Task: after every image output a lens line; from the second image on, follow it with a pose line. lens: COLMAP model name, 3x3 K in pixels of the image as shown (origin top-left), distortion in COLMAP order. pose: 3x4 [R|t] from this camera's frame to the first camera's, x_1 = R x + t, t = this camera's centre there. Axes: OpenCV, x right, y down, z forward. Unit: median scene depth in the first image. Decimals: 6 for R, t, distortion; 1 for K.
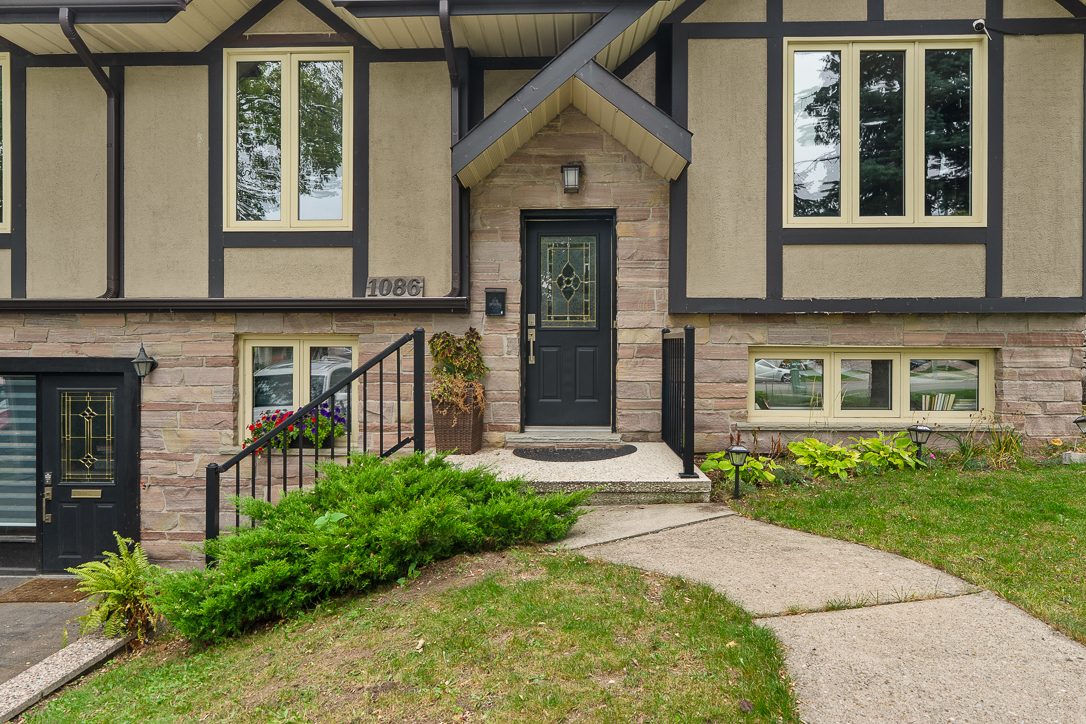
lens RADIAL K [[698.5, 0, 545.0], [0, 698.5, 361.3], [0, 0, 1]] dist [-0.005510, 0.002749]
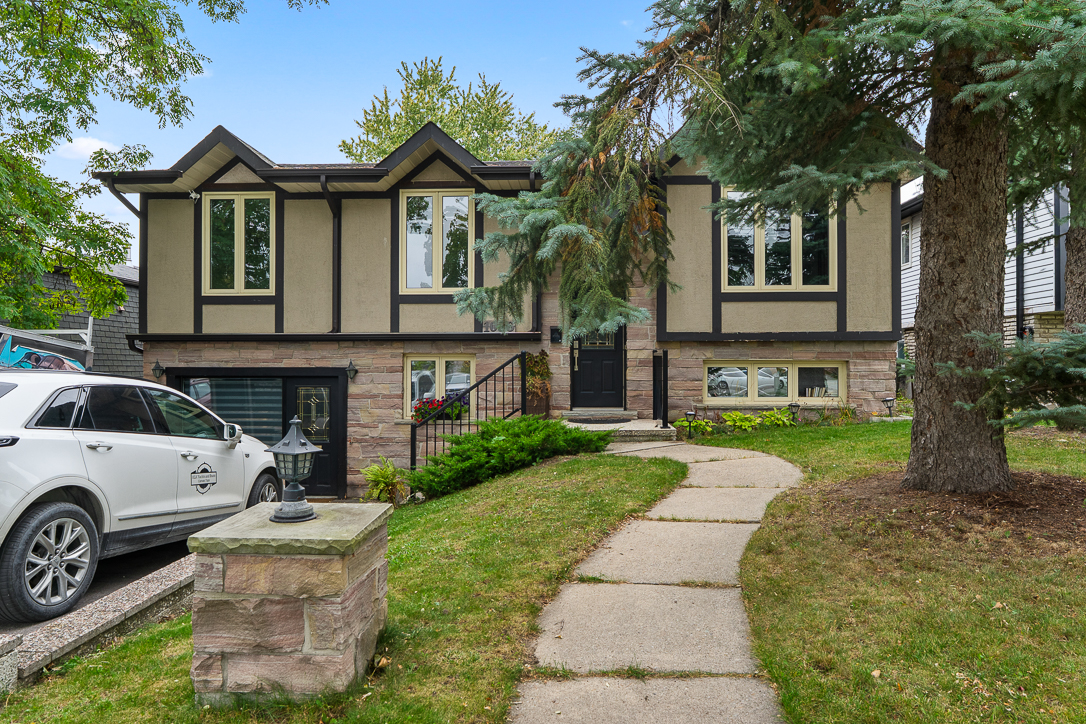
lens RADIAL K [[698.5, 0, 545.5], [0, 698.5, 366.6], [0, 0, 1]] dist [-0.005510, 0.002749]
pose [[0.999981, -0.002566, -0.005660, -0.088934], [0.002502, 0.999934, -0.011250, 0.013597], [0.005689, 0.011236, 0.999921, -0.734588]]
